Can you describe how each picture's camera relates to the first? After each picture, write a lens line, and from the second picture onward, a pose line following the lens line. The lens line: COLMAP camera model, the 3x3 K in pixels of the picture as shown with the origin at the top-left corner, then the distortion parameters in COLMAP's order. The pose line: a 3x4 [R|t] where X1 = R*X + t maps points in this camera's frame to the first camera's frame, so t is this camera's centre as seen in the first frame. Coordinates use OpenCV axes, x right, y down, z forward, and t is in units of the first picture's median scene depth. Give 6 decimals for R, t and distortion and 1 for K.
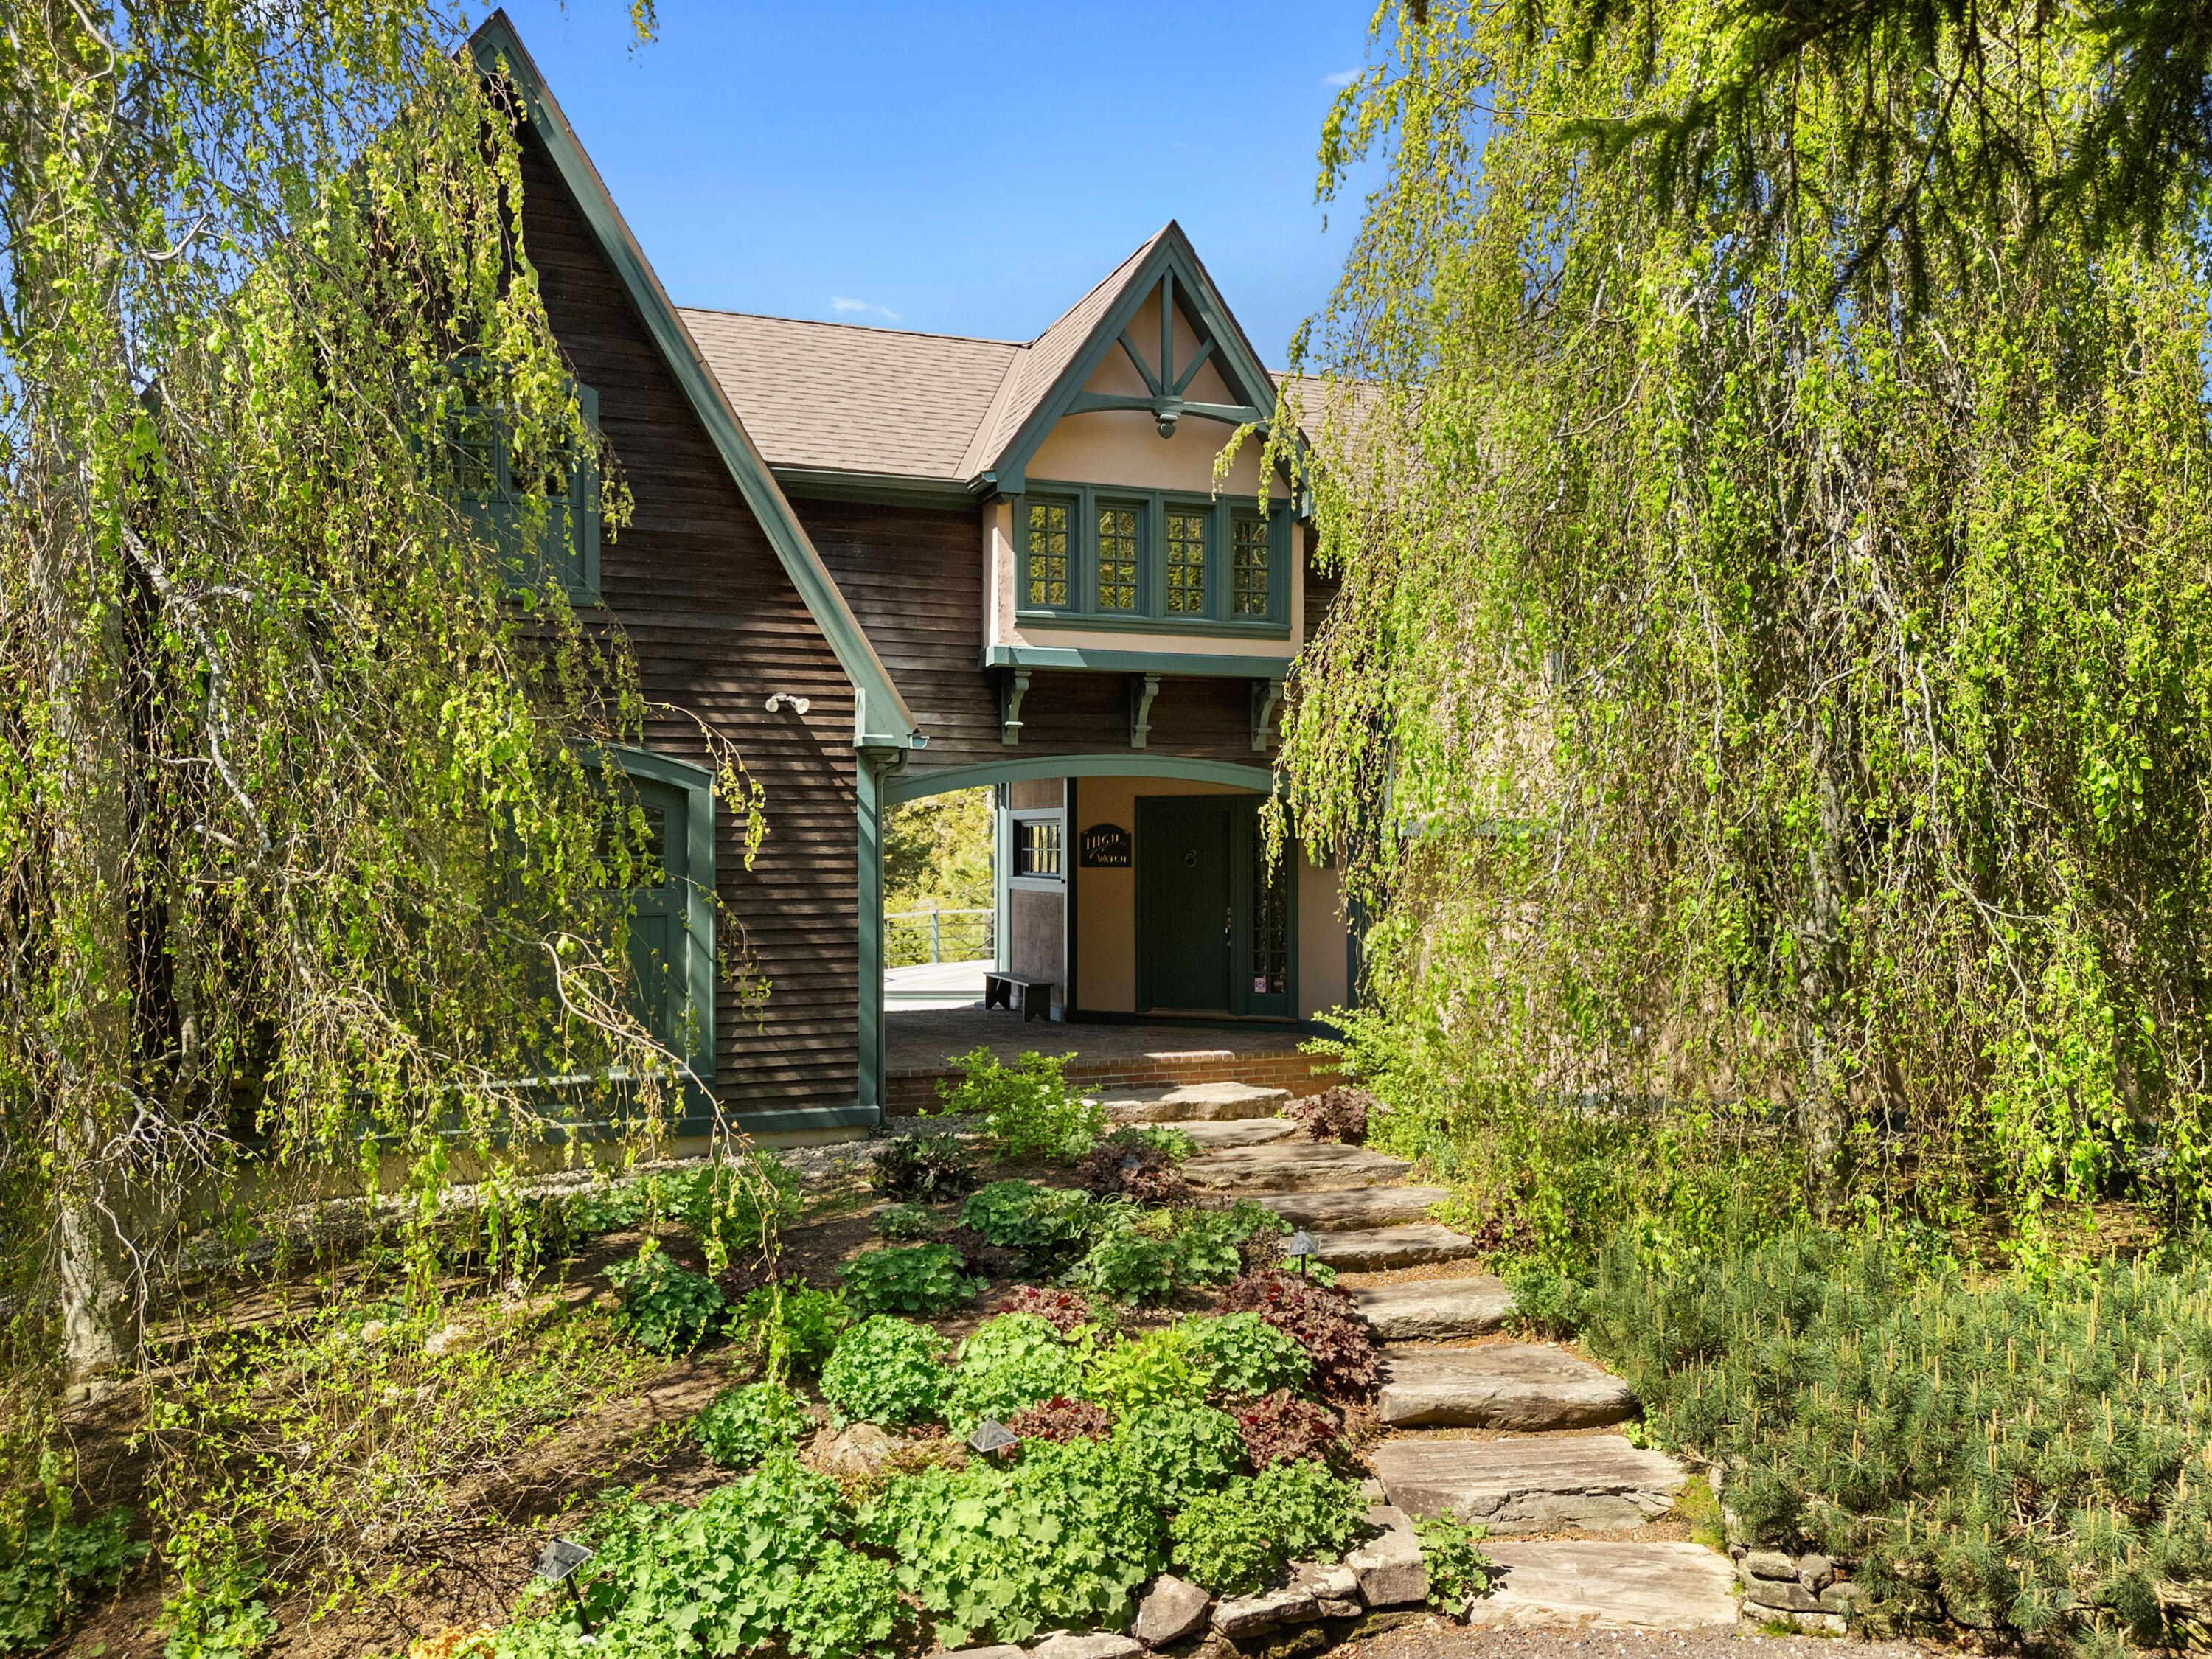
lens RADIAL K [[1737.9, 0, 936.1], [0, 1737.9, 826.7], [0, 0, 1]] dist [0.042053, -0.037382]
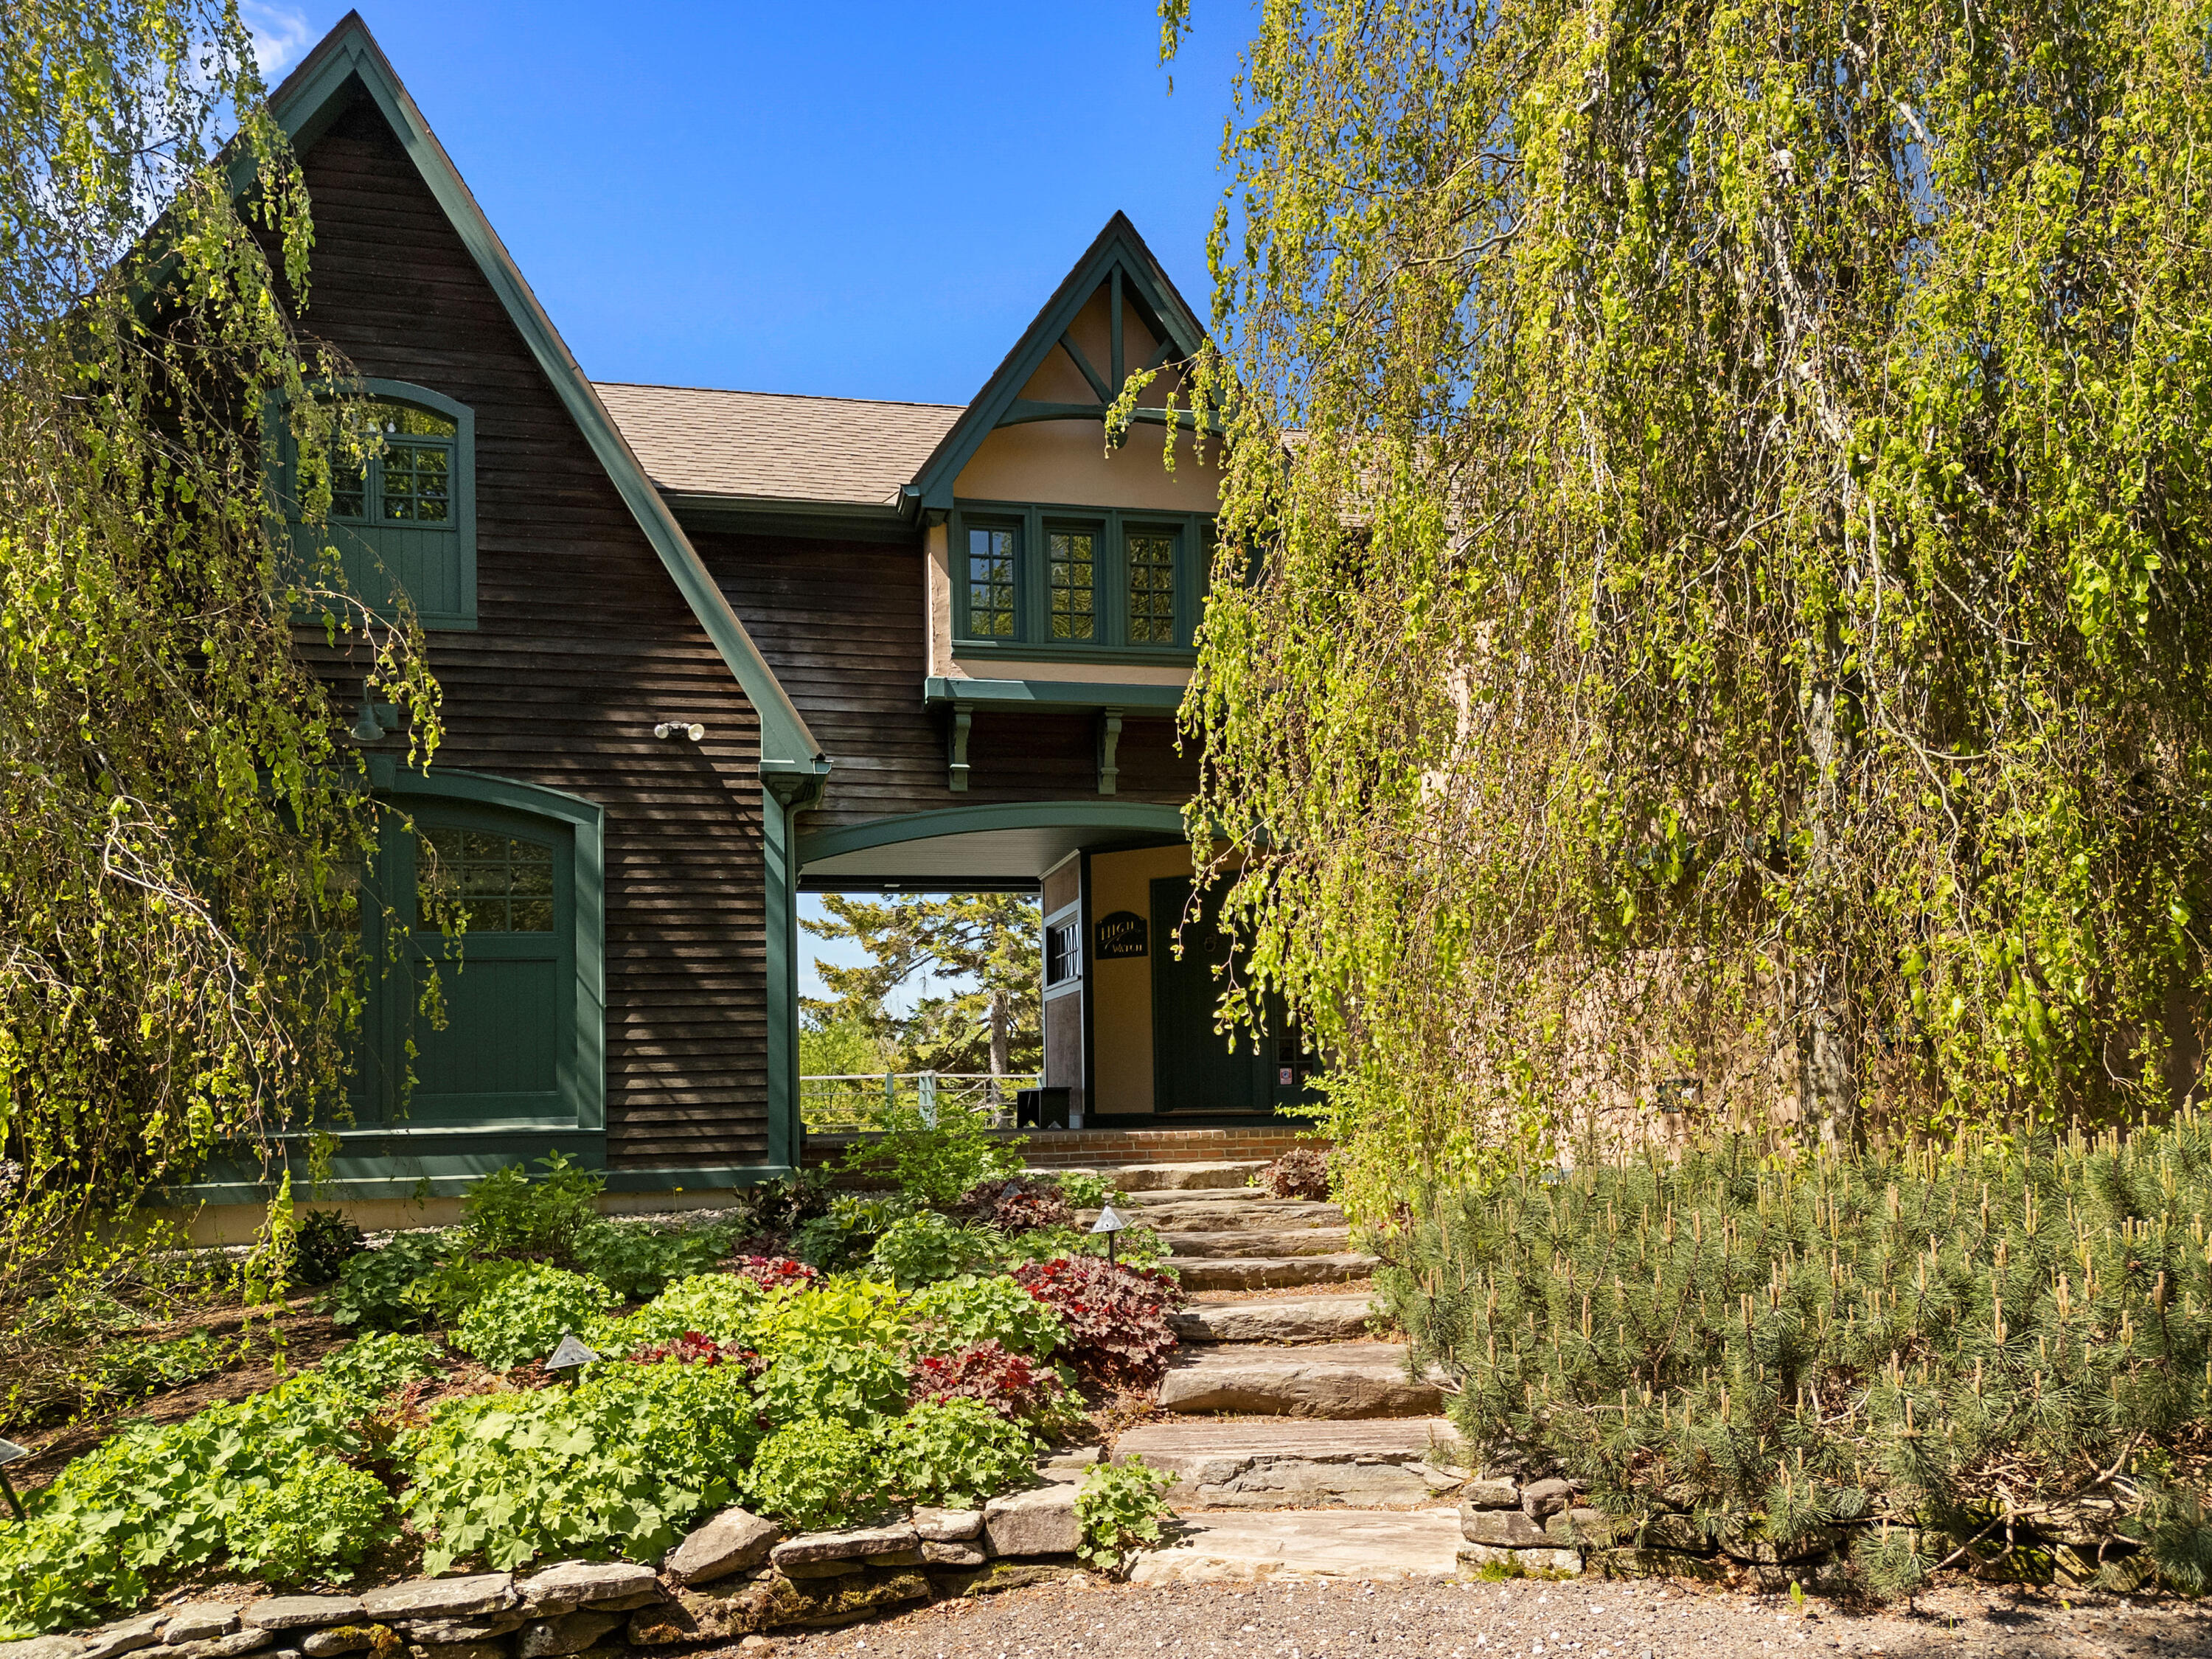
lens RADIAL K [[1652.0, 0, 1070.9], [0, 1652.0, 1083.2], [0, 0, 1]] dist [0.049288, -0.027357]
pose [[0.987743, -0.027368, -0.153670, 0.329407], [0.018008, 0.997915, -0.061971, 0.230790], [0.155046, 0.058444, 0.986177, 0.214797]]
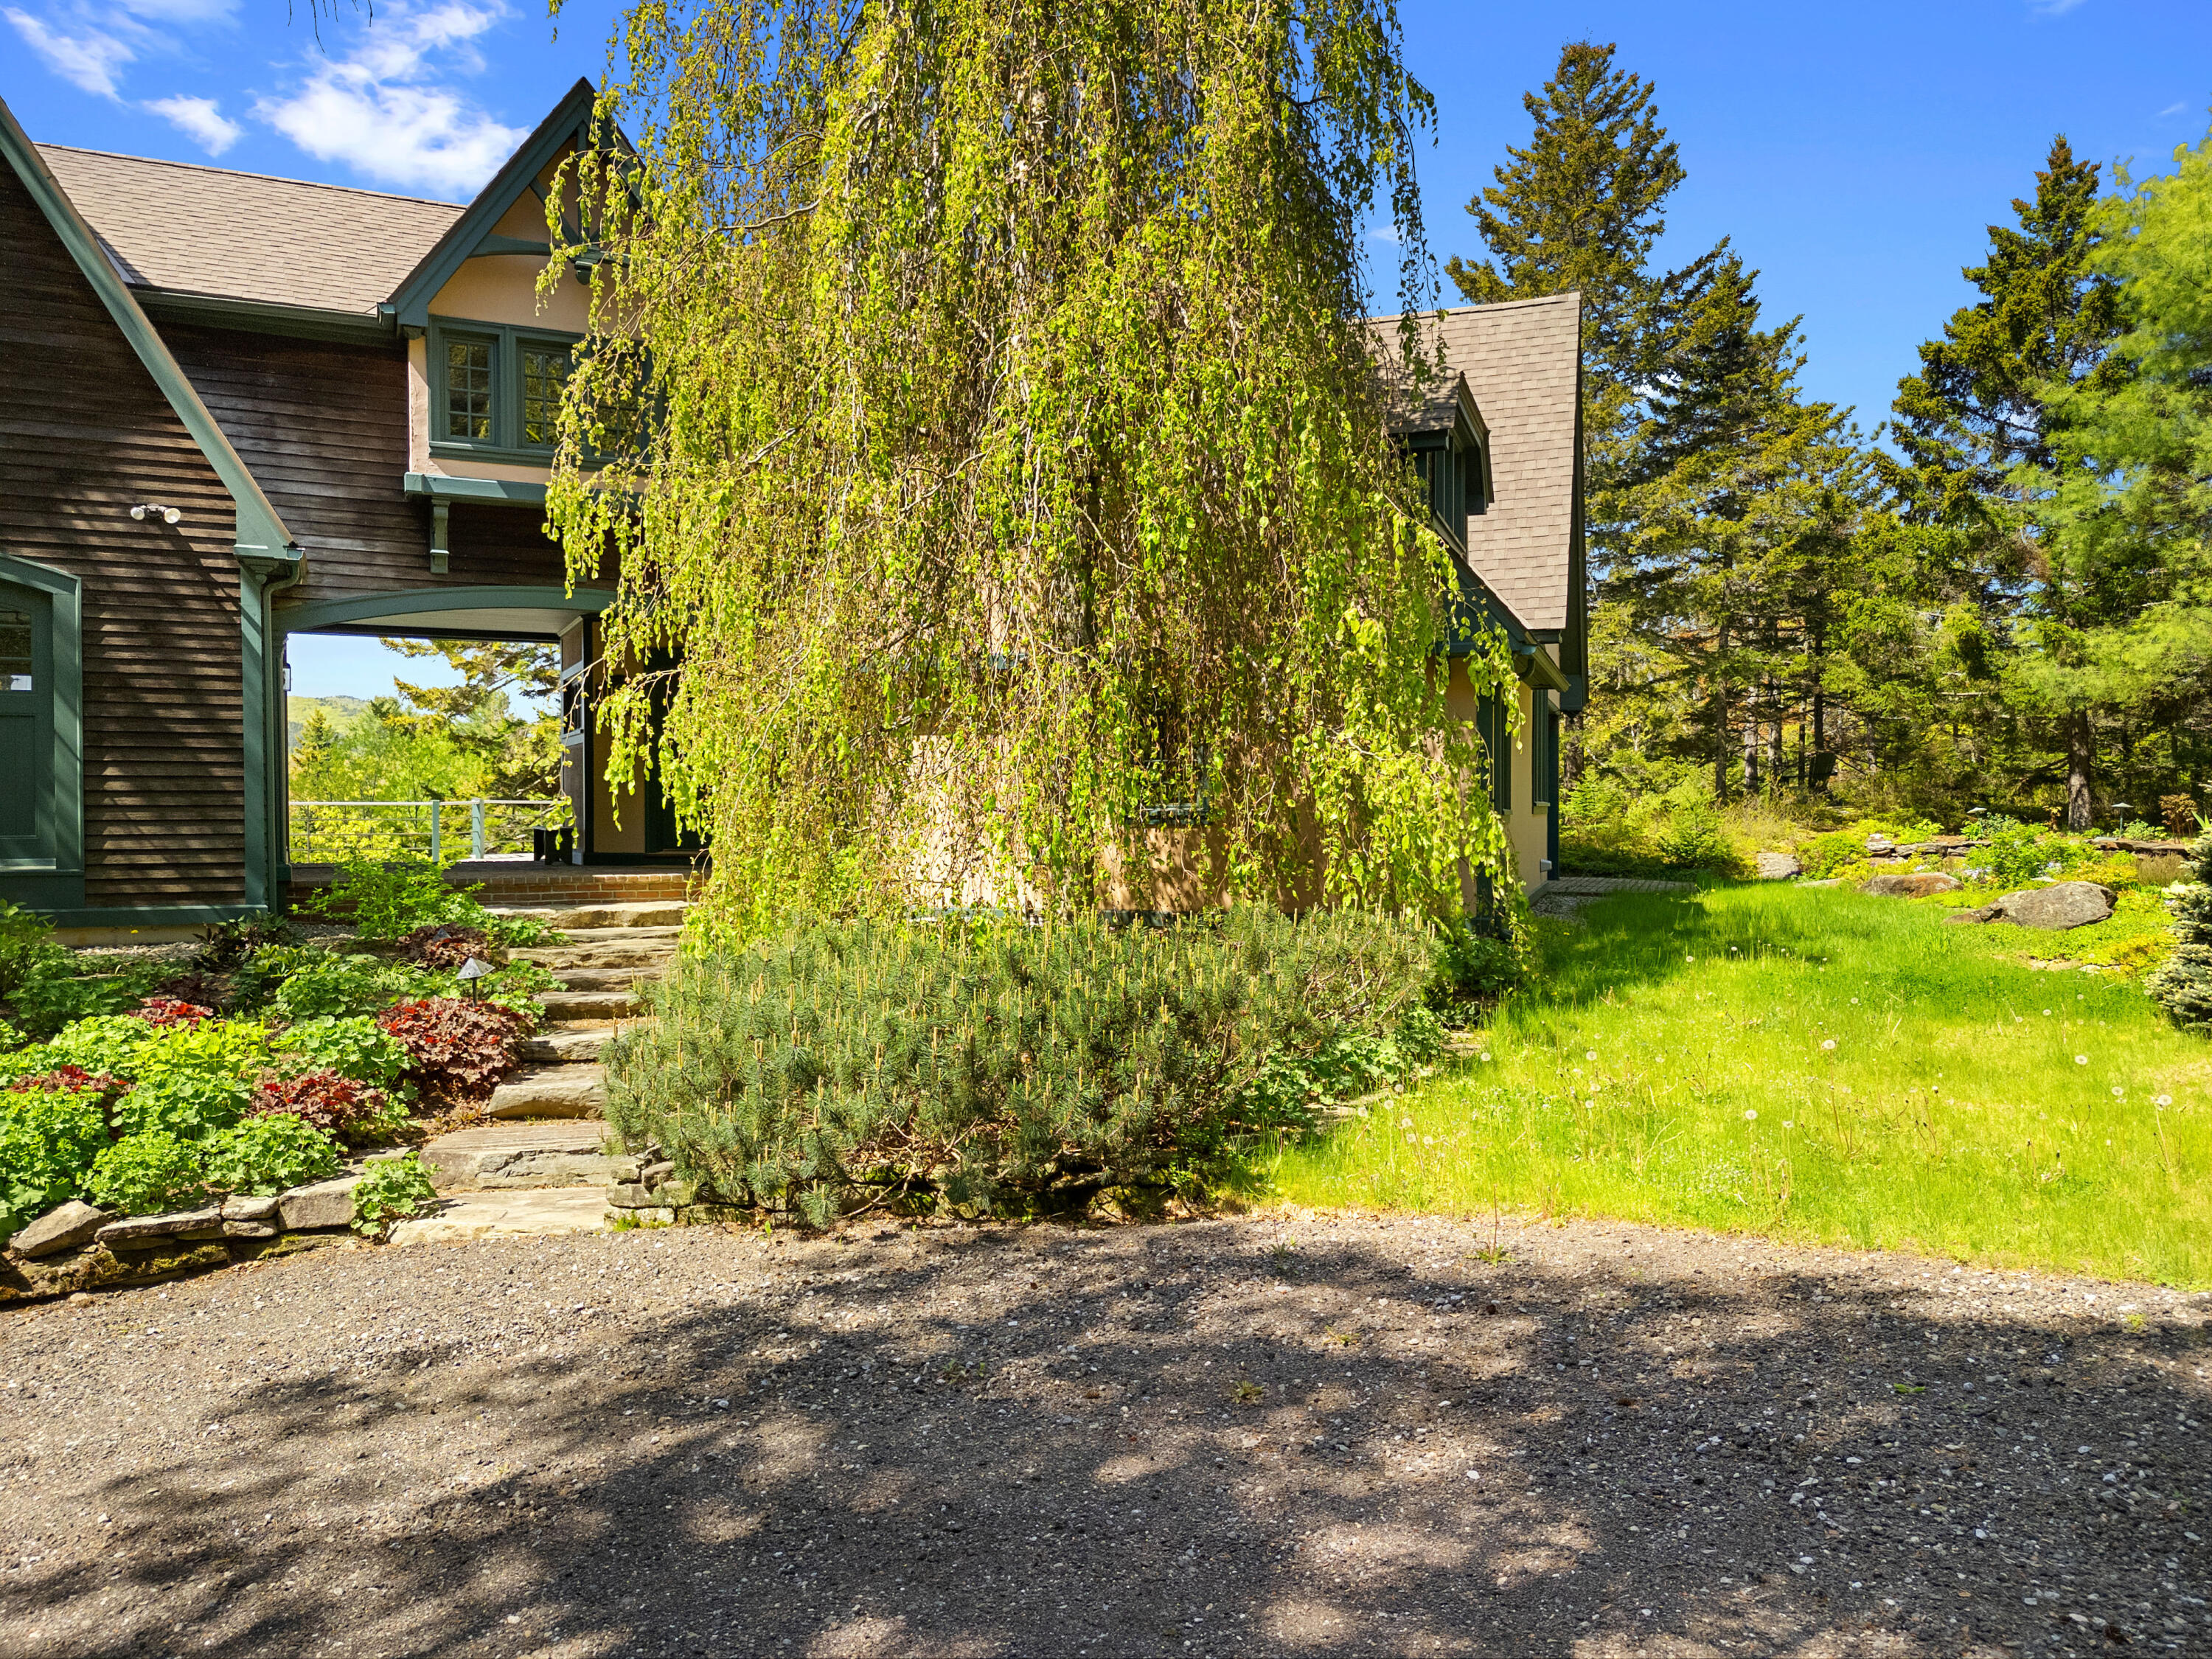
lens RADIAL K [[1695.3, 0, 1176.7], [0, 1695.3, 827.2], [0, 0, 1]] dist [0.081328, -0.072604]
pose [[0.998472, -0.000466, 0.055265, 0.608659], [0.001418, 0.999851, -0.017184, 0.177096], [-0.055249, 0.017236, 0.998324, -0.084459]]
